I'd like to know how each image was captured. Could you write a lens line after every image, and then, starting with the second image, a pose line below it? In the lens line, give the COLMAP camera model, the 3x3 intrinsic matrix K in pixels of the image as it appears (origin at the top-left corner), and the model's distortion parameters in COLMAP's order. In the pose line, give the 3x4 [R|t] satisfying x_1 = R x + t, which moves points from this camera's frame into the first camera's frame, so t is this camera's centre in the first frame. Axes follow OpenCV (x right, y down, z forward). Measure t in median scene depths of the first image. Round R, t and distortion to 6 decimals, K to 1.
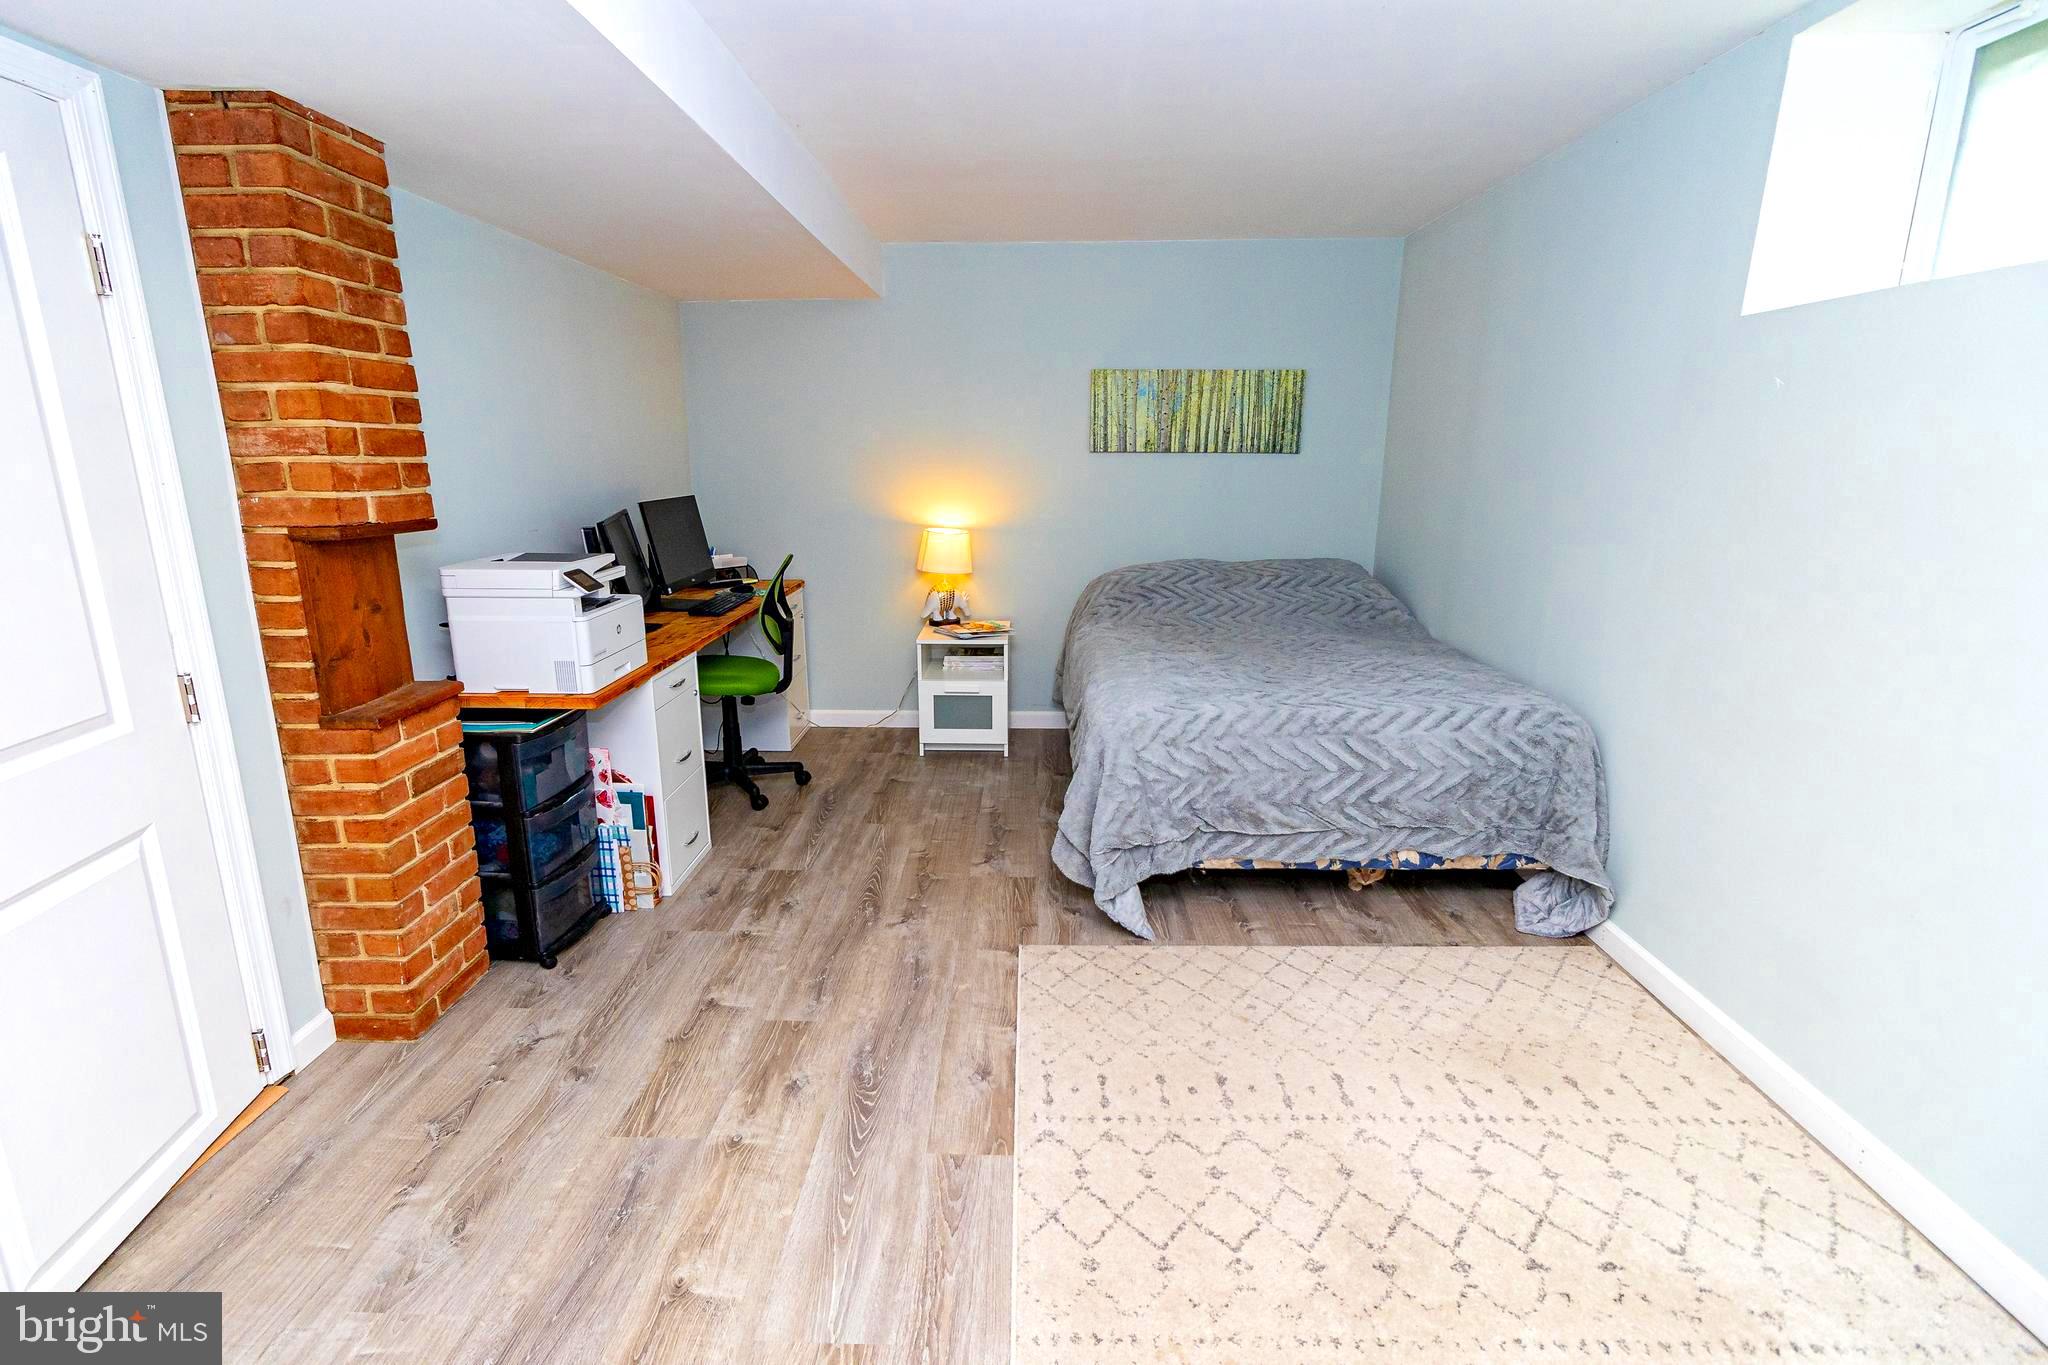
lens RADIAL K [[939.6, 0, 1012.2], [0, 939.6, 672.2], [0, 0, 1]] dist [-0.002370, -0.000562]
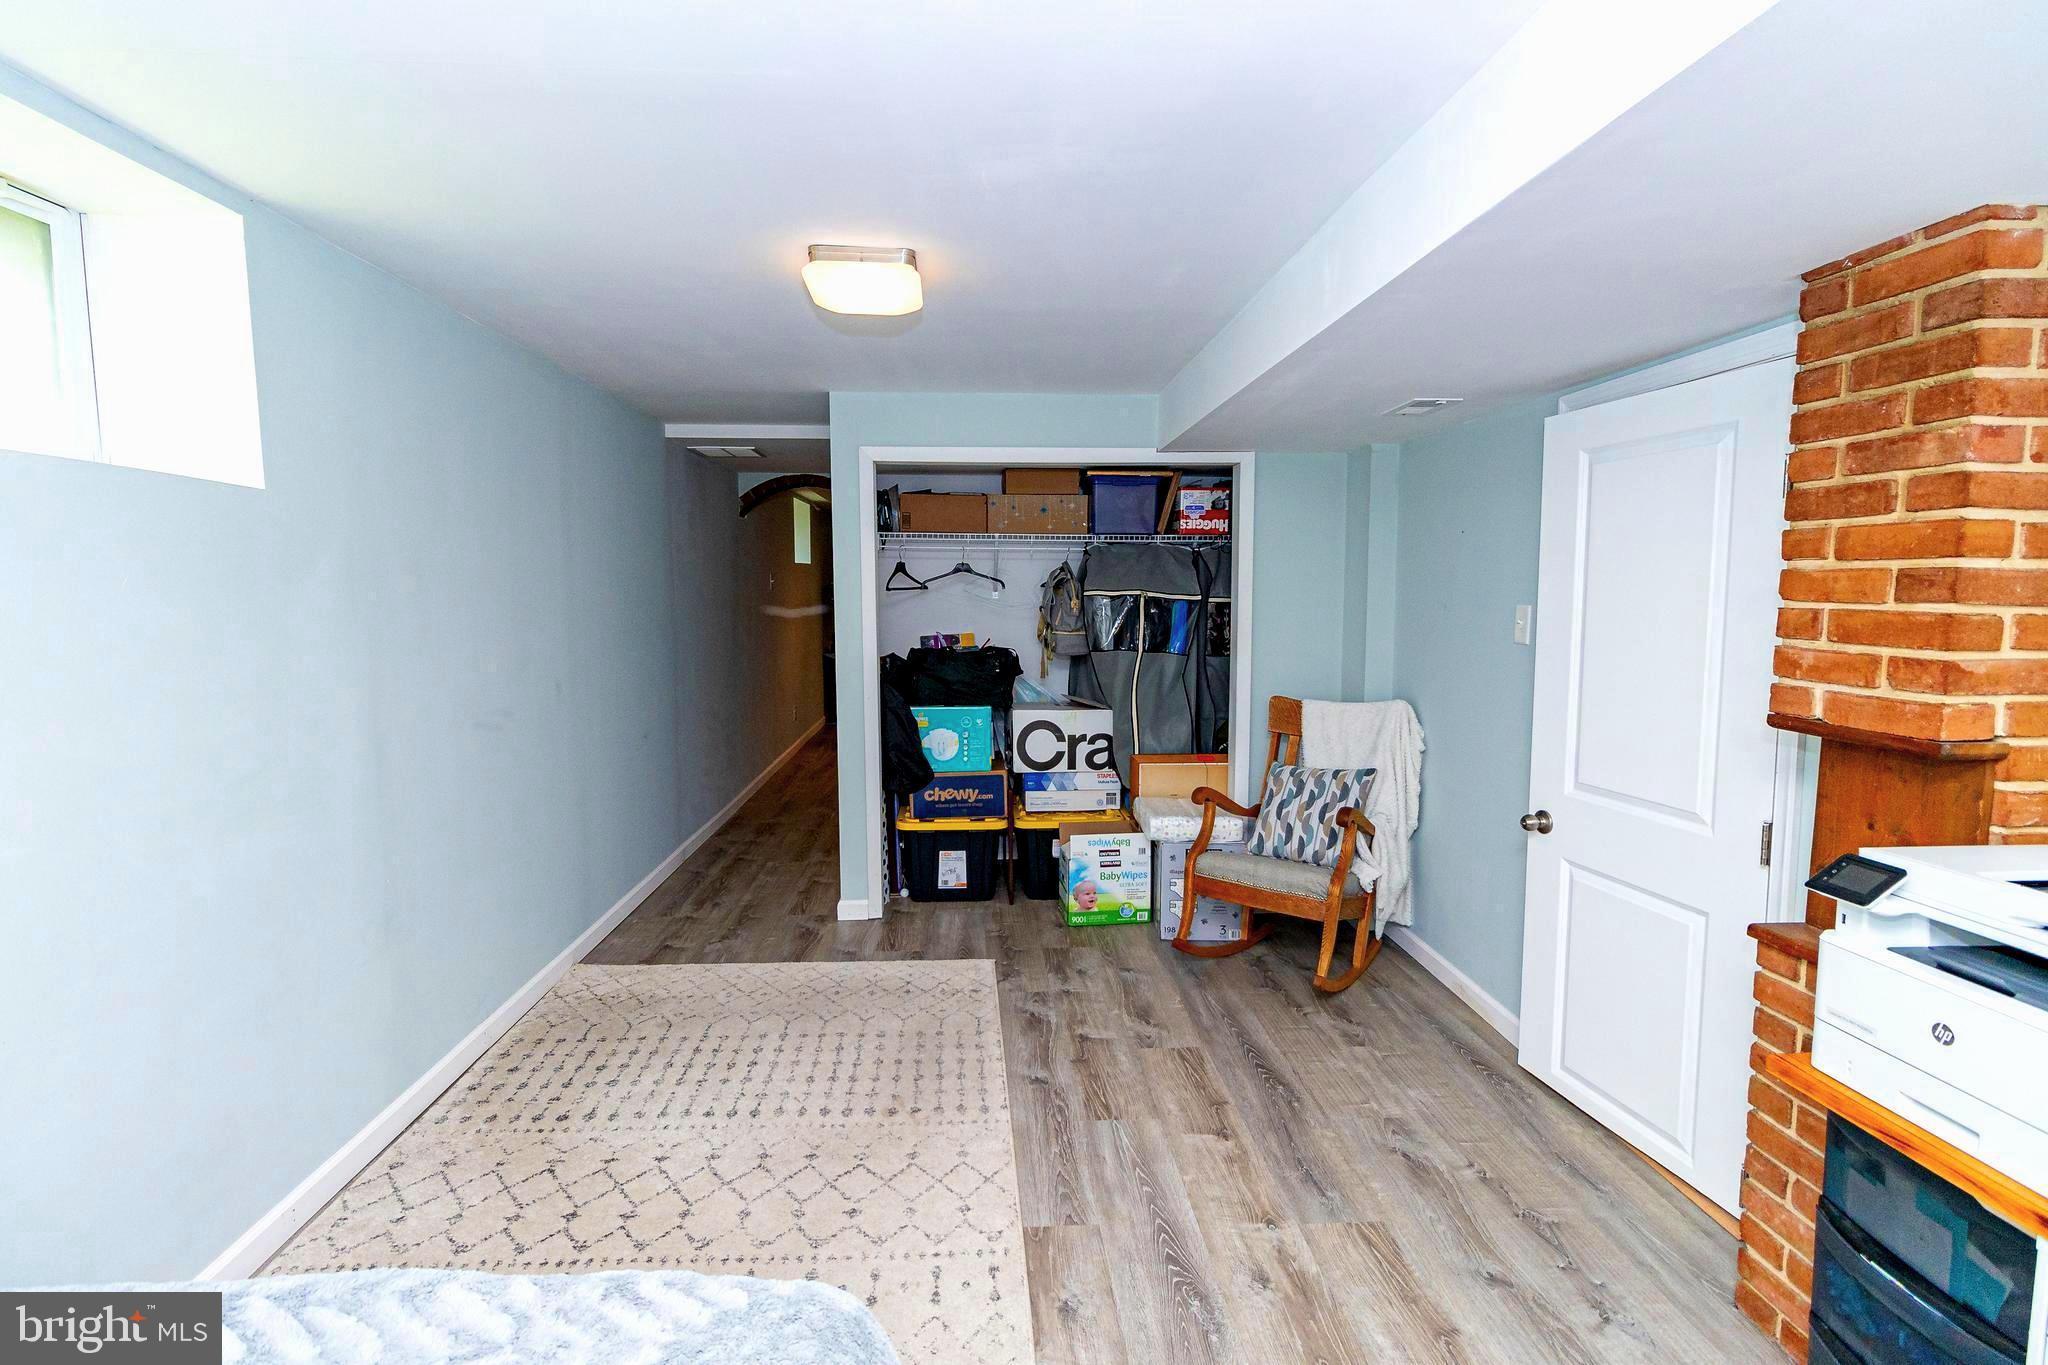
lens RADIAL K [[939.6, 0, 1018.0], [0, 939.6, 678.4], [0, 0, 1]] dist [-0.002370, -0.000562]
pose [[-0.996598, 0.003902, -0.082321, 0.092764], [-0.022946, 0.946242, 0.322643, -0.455005], [0.079155, 0.323435, -0.942934, 1.751287]]
